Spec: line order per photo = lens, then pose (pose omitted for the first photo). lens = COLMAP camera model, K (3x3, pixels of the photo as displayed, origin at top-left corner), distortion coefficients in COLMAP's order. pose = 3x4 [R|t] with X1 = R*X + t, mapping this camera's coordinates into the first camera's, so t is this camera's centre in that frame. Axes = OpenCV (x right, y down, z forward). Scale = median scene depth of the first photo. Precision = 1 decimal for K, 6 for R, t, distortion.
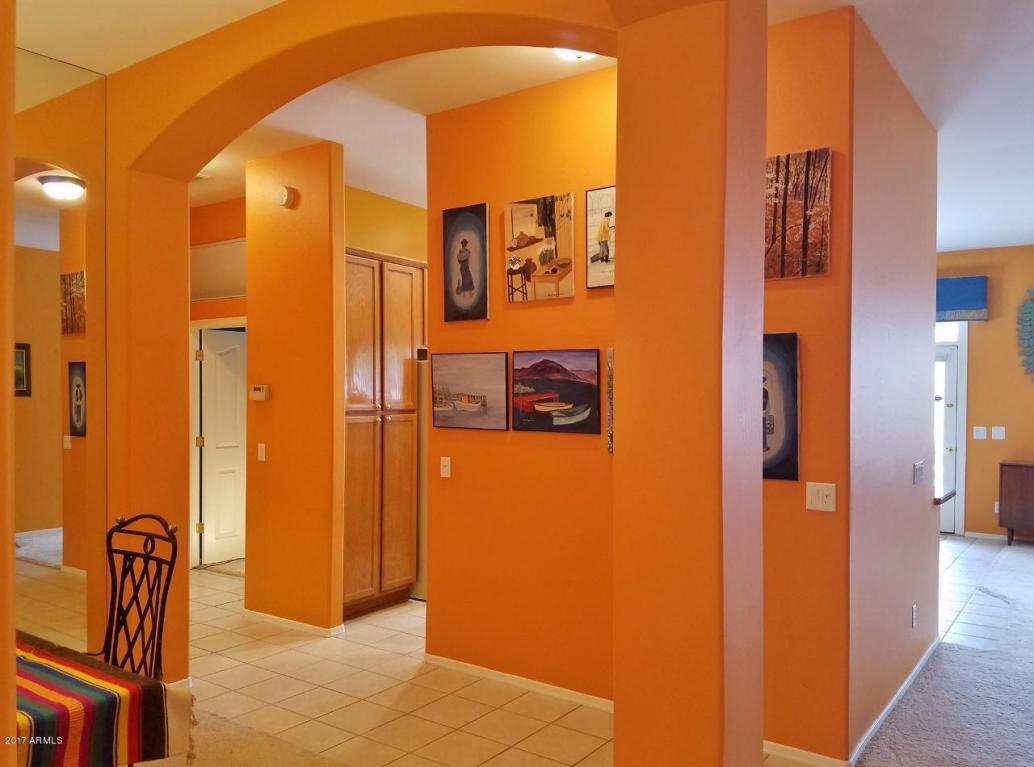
lens RADIAL K [[813.4, 0, 518.1], [0, 813.4, 405.2], [0, 0, 1]] dist [0.197591, -0.266467]
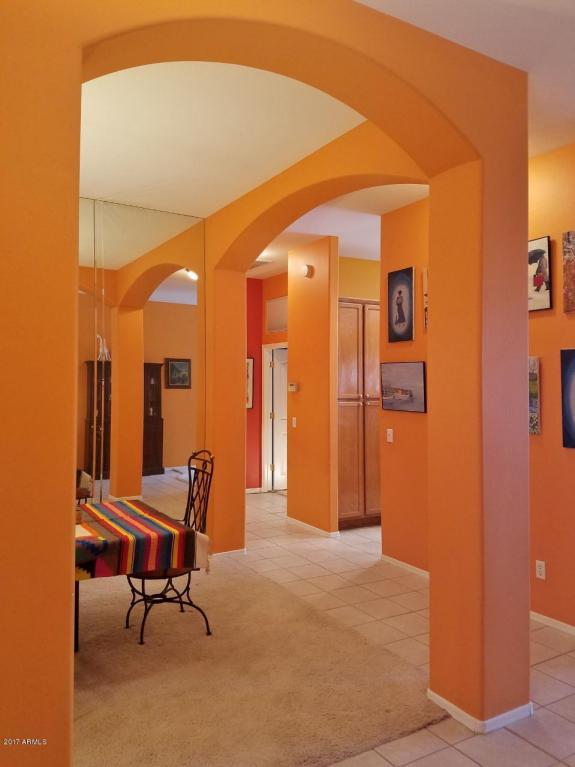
lens RADIAL K [[589.6, 0, 287.5], [0, 589.6, 383.5], [0, 0, 1]] dist [0.186258, -0.254003]
pose [[0.918823, 0.001796, -0.394666, 0.179043], [-0.009388, 0.999806, -0.017305, -0.001630], [0.394558, 0.019605, 0.918662, -0.125223]]
